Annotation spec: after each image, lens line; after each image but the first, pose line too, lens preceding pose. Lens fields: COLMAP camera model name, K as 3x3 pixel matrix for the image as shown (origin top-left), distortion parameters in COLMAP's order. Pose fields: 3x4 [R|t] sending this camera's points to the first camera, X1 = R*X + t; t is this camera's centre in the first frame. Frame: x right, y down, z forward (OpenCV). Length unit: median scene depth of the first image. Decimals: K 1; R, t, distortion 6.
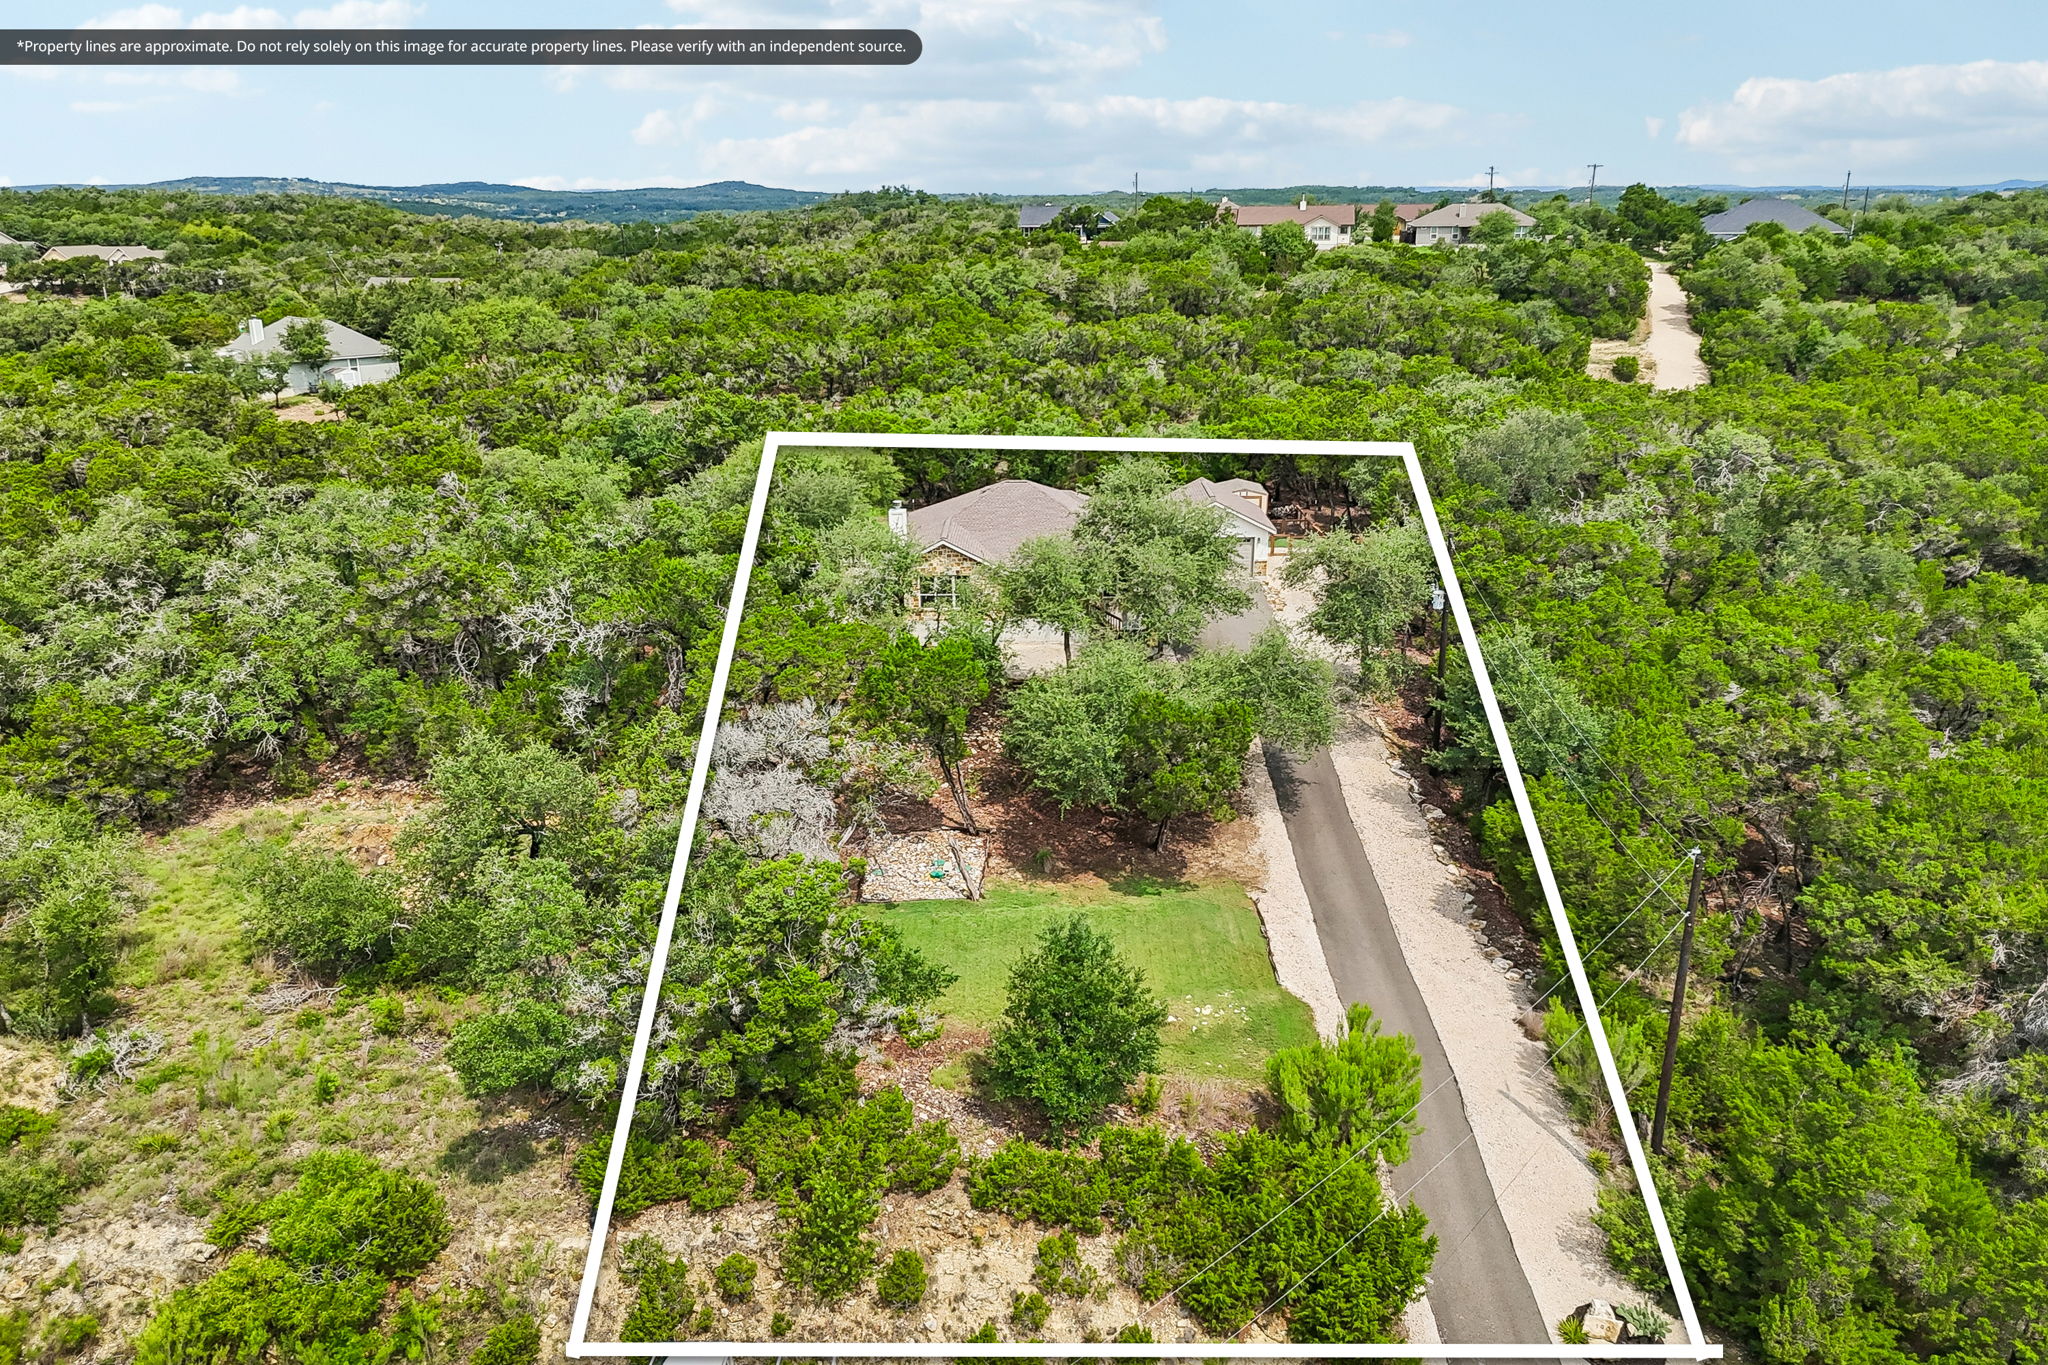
lens RADIAL K [[1532.3, 0, 1024.0], [0, 1532.3, 682.5], [0, 0, 1]] dist [0.055759, -0.055534]
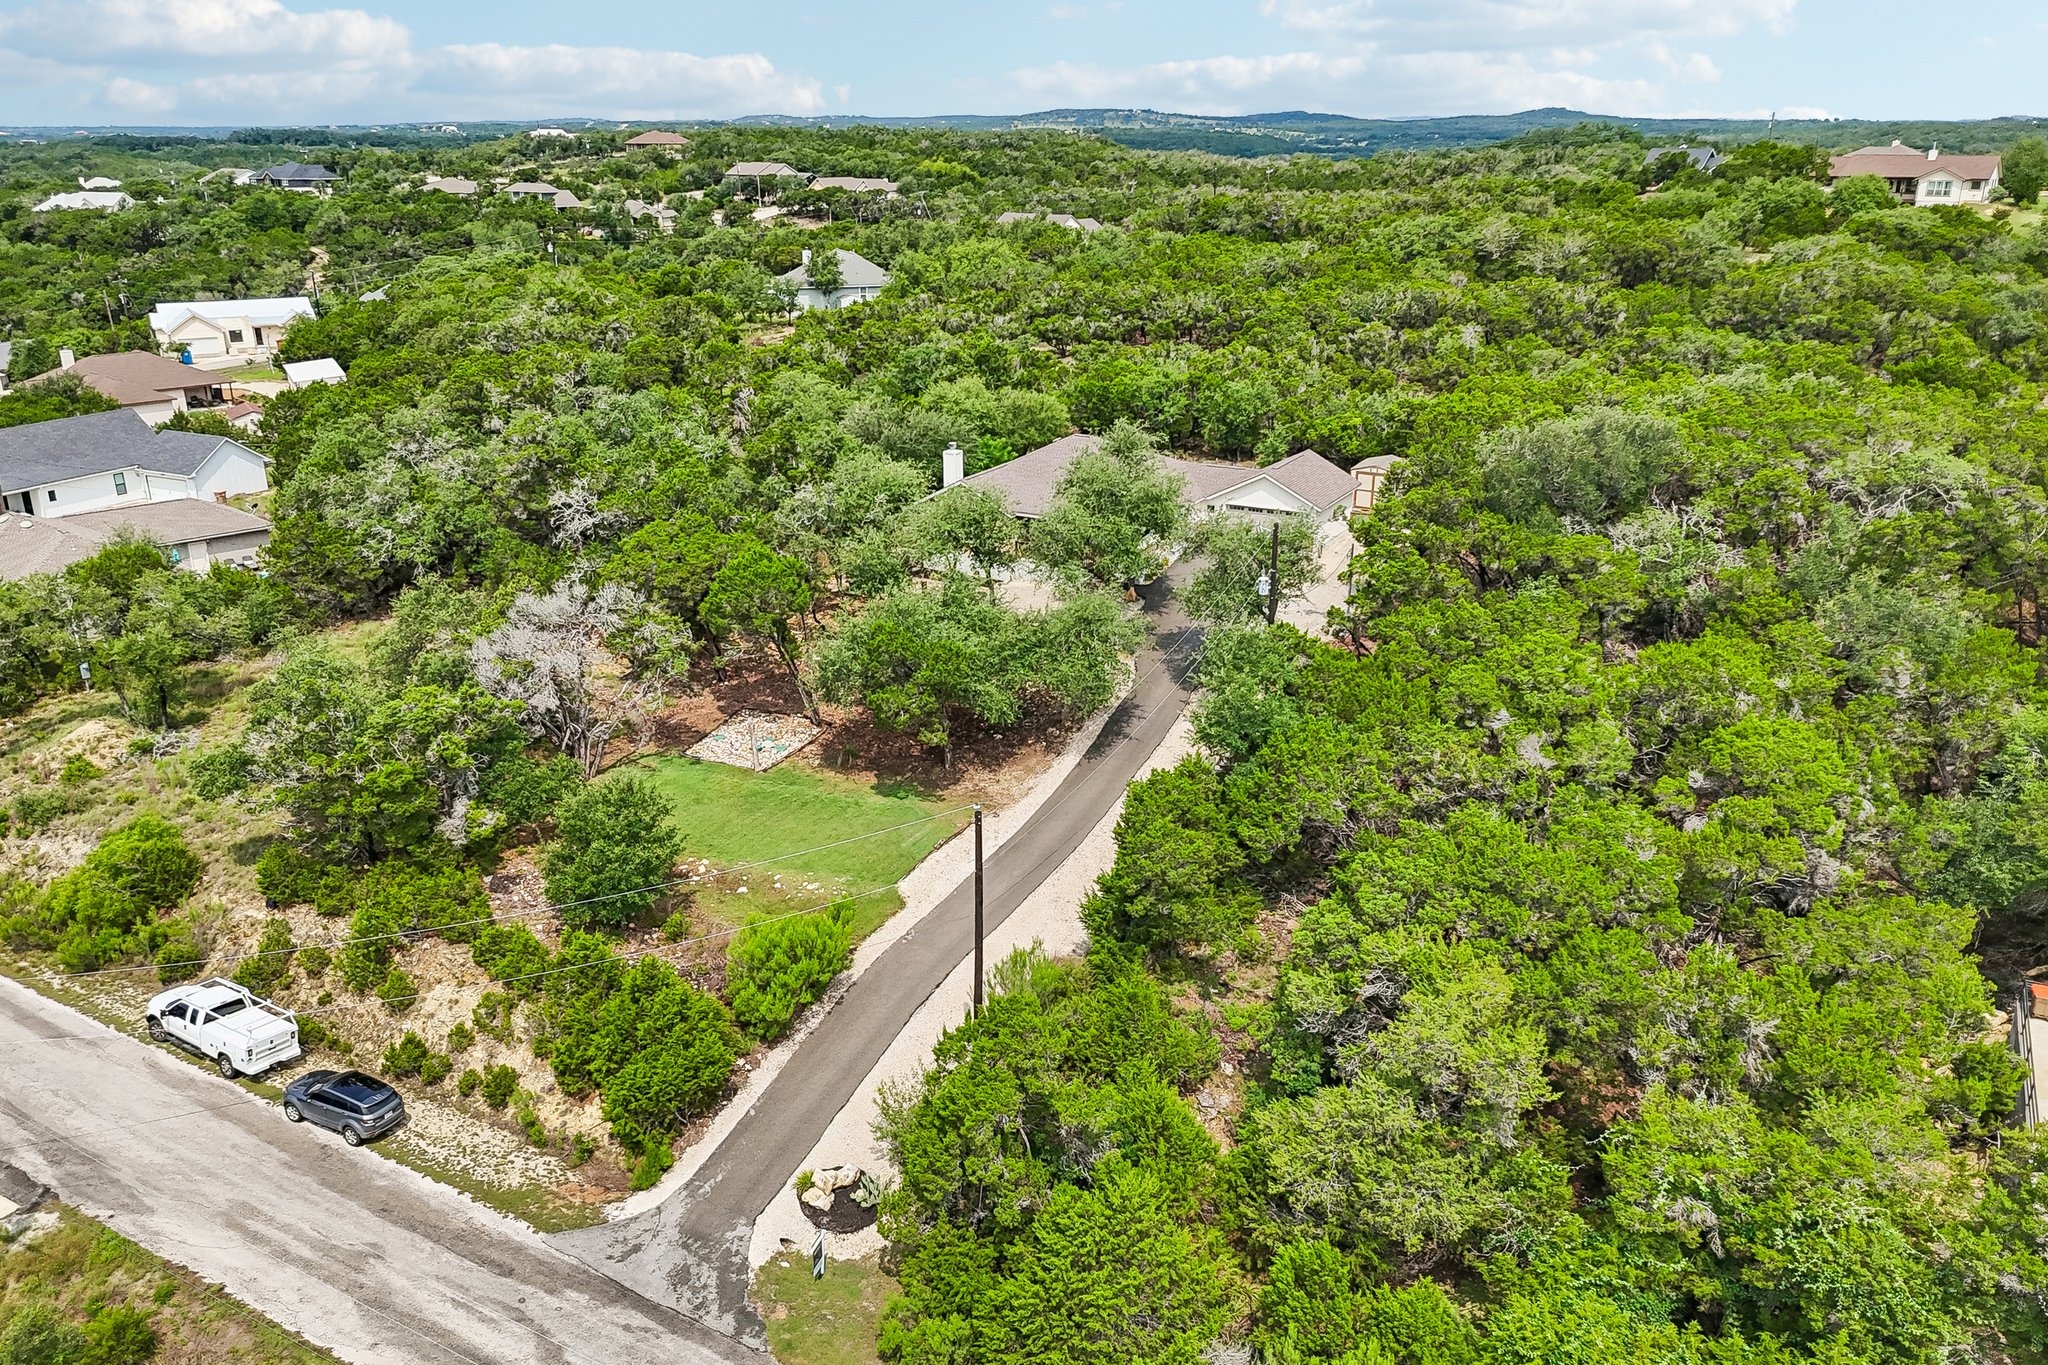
lens RADIAL K [[1532.3, 0, 1024.0], [0, 1532.3, 682.5], [0, 0, 1]] dist [0.055759, -0.055534]
pose [[0.881214, 0.163923, -0.443385, 0.251923], [-0.145379, 0.986470, 0.075770, -0.018401], [0.449807, -0.002311, 0.893123, 0.004763]]
